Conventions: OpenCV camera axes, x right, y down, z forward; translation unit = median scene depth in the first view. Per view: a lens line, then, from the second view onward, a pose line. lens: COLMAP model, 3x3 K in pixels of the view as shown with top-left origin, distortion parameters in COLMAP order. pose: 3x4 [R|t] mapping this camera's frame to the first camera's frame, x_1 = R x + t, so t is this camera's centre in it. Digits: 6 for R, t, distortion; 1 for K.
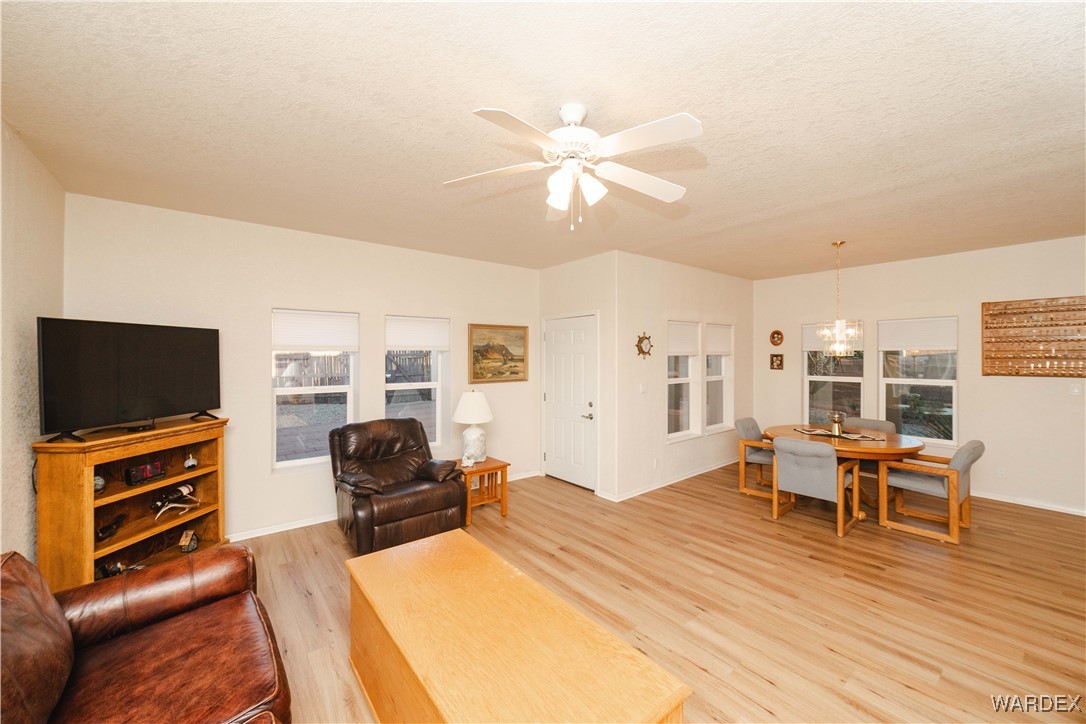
lens RADIAL K [[413.8, 0, 539.7], [0, 413.8, 355.7], [0, 0, 1]] dist [-0.005608, 0.000584]
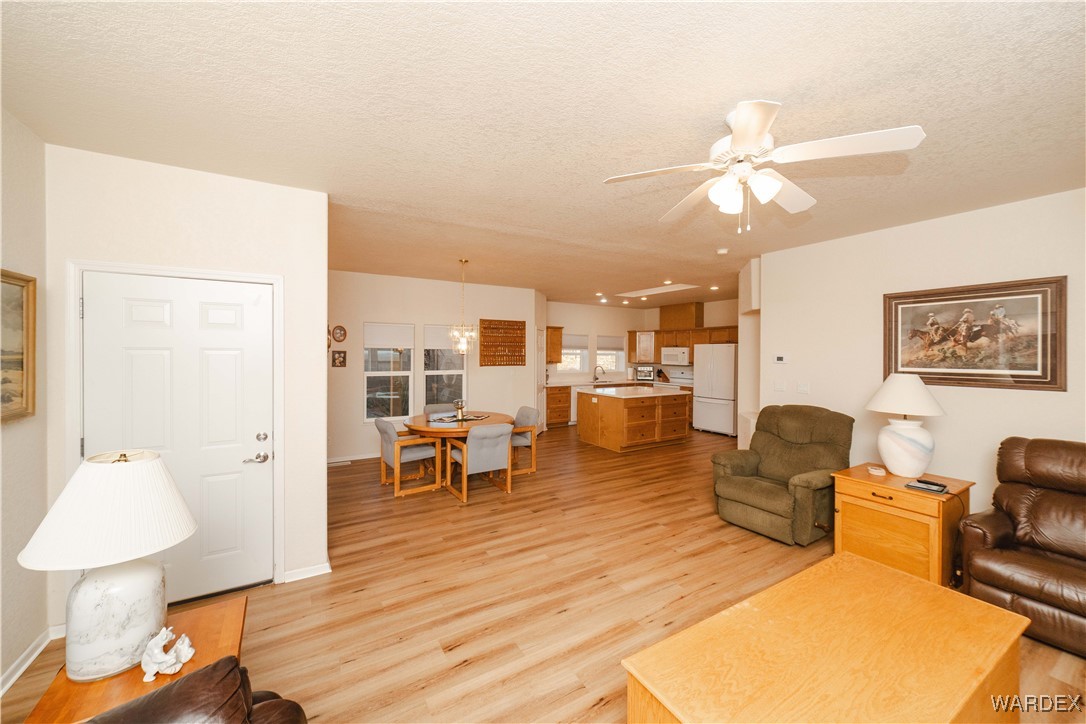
lens RADIAL K [[413.8, 0, 540.3], [0, 413.8, 354.8], [0, 0, 1]] dist [-0.005608, 0.000584]
pose [[0.136641, -0.004059, 0.990612, -0.422119], [-0.004858, 0.999977, 0.004767, -0.002076], [-0.990609, -0.005463, 0.136619, 0.566526]]
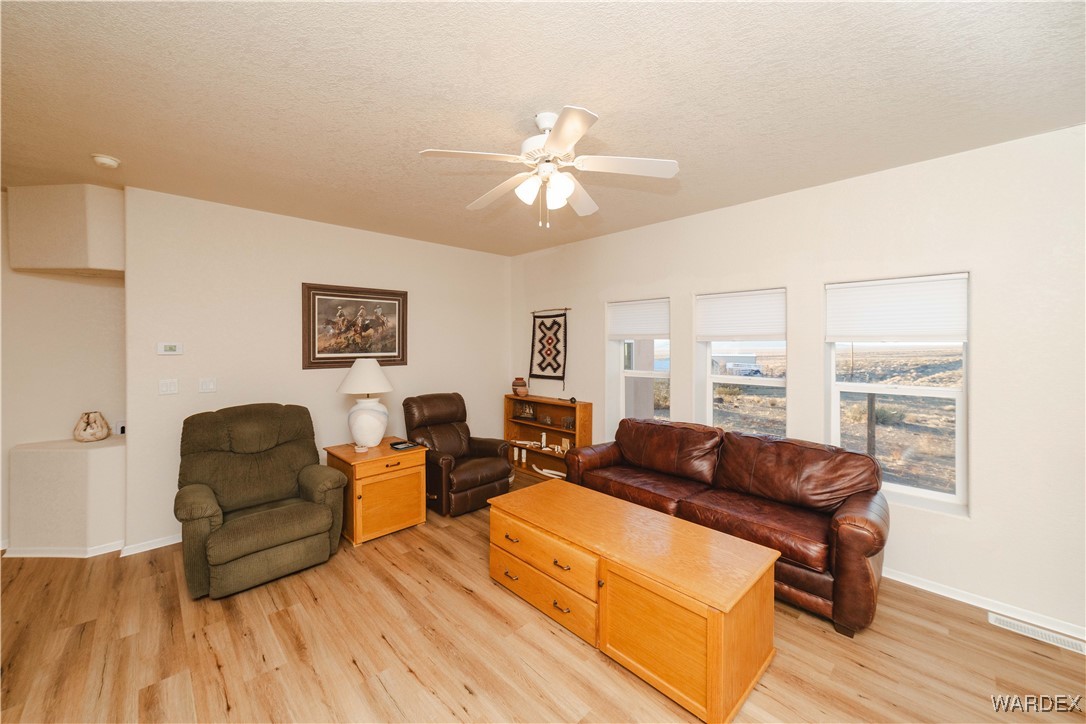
lens RADIAL K [[413.8, 0, 534.7], [0, 413.8, 351.3], [0, 0, 1]] dist [-0.005608, 0.000584]
pose [[-0.995620, 0.002149, -0.093464, 0.090407], [0.000348, 0.999814, 0.019282, 0.000772], [0.093488, 0.019165, -0.995436, 0.877832]]
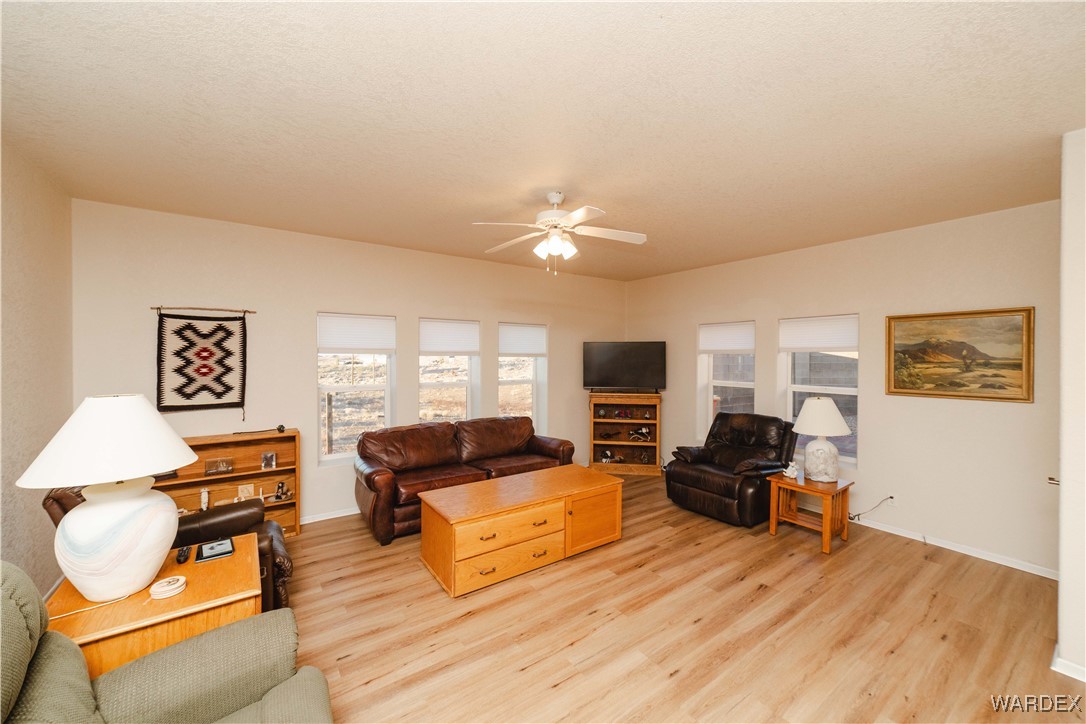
lens RADIAL K [[413.8, 0, 546.3], [0, 413.8, 358.4], [0, 0, 1]] dist [-0.005608, 0.000584]
pose [[-0.049322, 0.008201, -0.998749, 0.672824], [-0.001590, 0.999964, 0.008289, -0.004339], [0.998782, 0.001997, -0.049307, 0.439060]]
